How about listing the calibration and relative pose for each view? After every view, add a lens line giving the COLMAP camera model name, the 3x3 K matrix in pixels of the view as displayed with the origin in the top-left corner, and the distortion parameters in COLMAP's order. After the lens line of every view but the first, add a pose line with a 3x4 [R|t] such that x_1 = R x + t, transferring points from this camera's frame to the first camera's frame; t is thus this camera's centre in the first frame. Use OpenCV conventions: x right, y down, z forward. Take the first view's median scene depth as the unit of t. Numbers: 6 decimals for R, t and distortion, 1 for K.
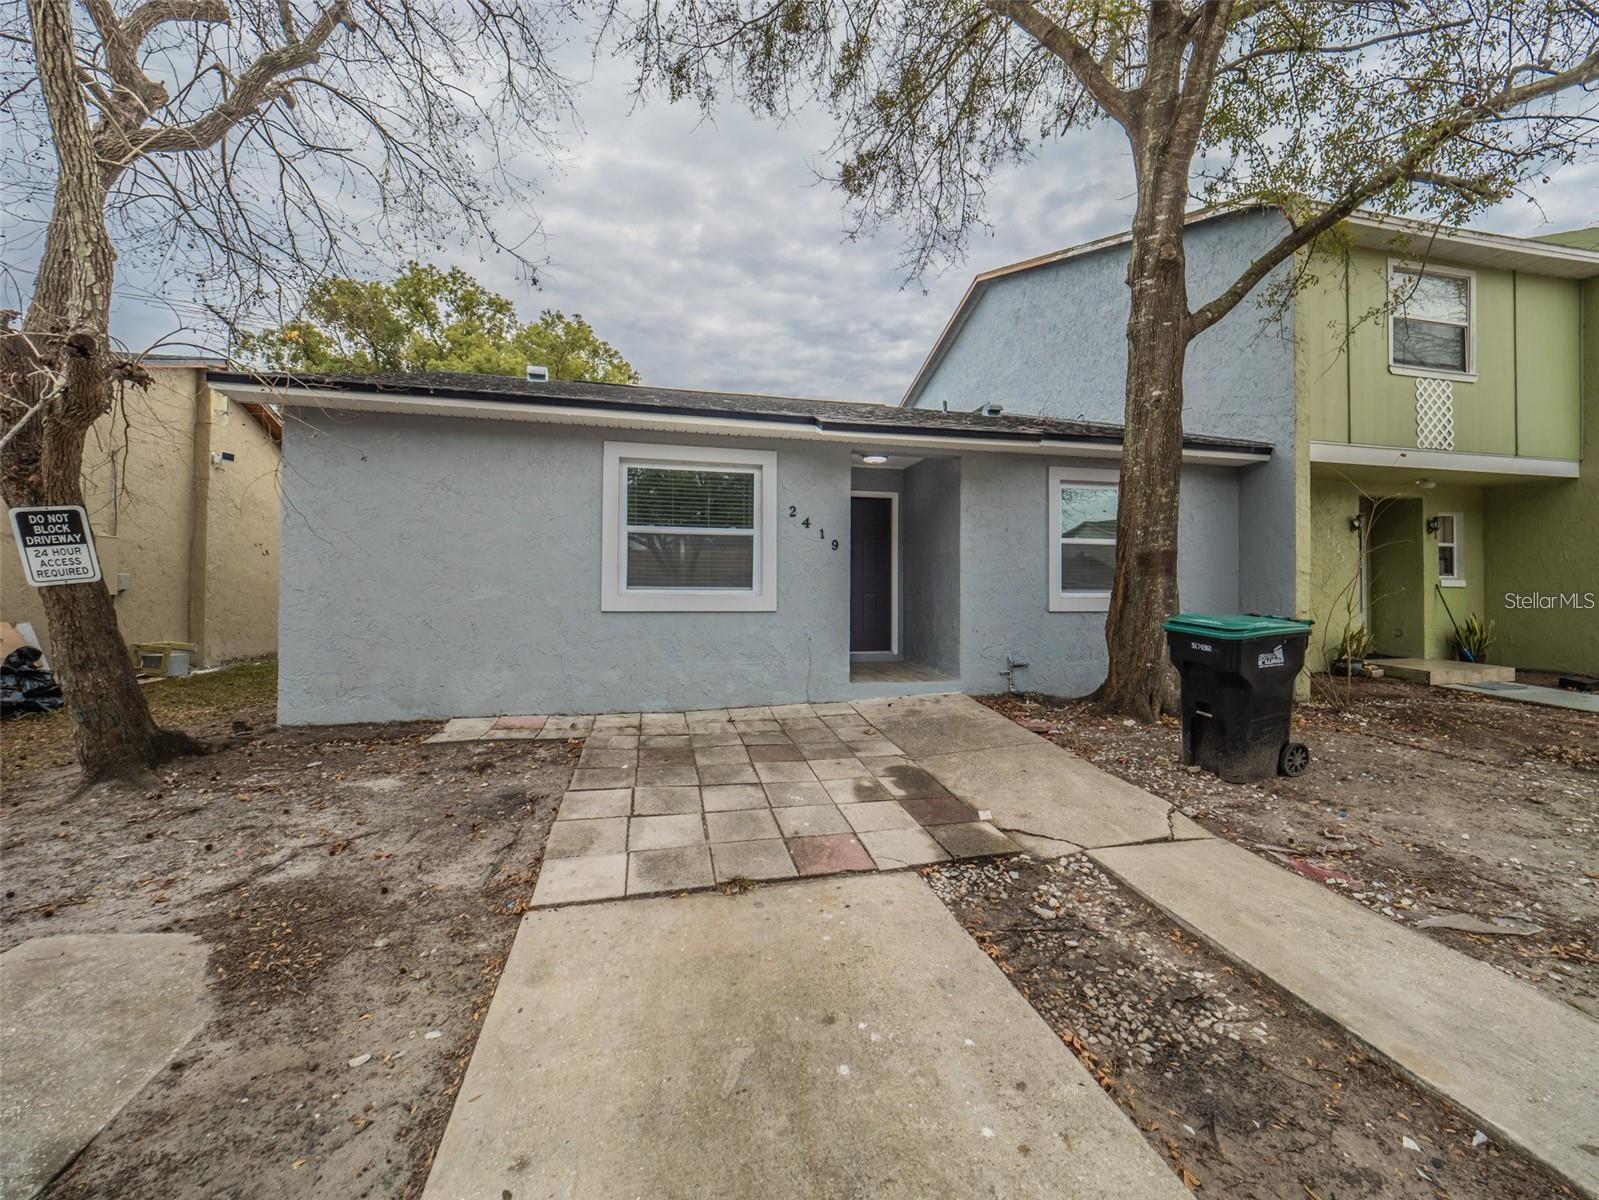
lens RADIAL K [[699.3, 0, 802.9], [0, 699.3, 598.2], [0, 0, 1]] dist [0.004815, -0.002034]
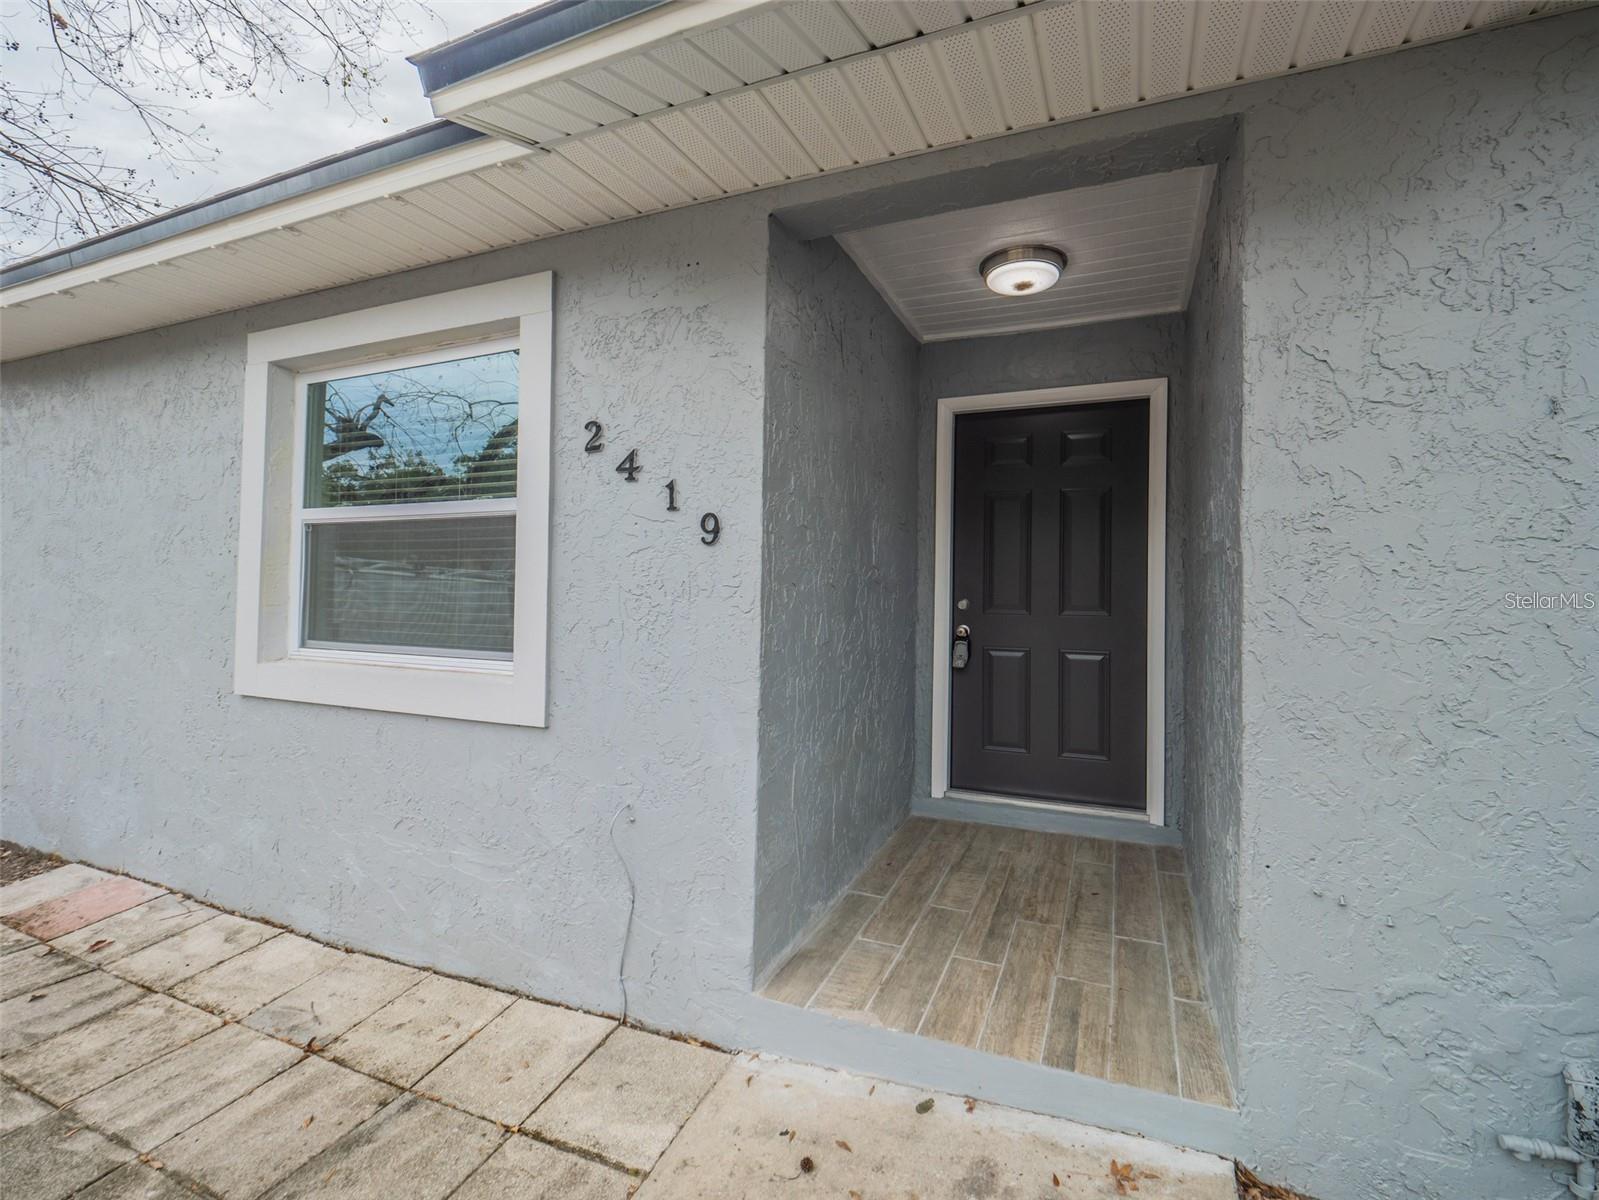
lens RADIAL K [[699.3, 0, 788.5], [0, 699.3, 593.0], [0, 0, 1]] dist [0.004815, -0.002034]
pose [[0.789934, 0.006619, -0.613156, 0.267150], [-0.014285, 0.999869, -0.007611, -0.046752], [0.613025, 0.014771, 0.789925, 0.788598]]
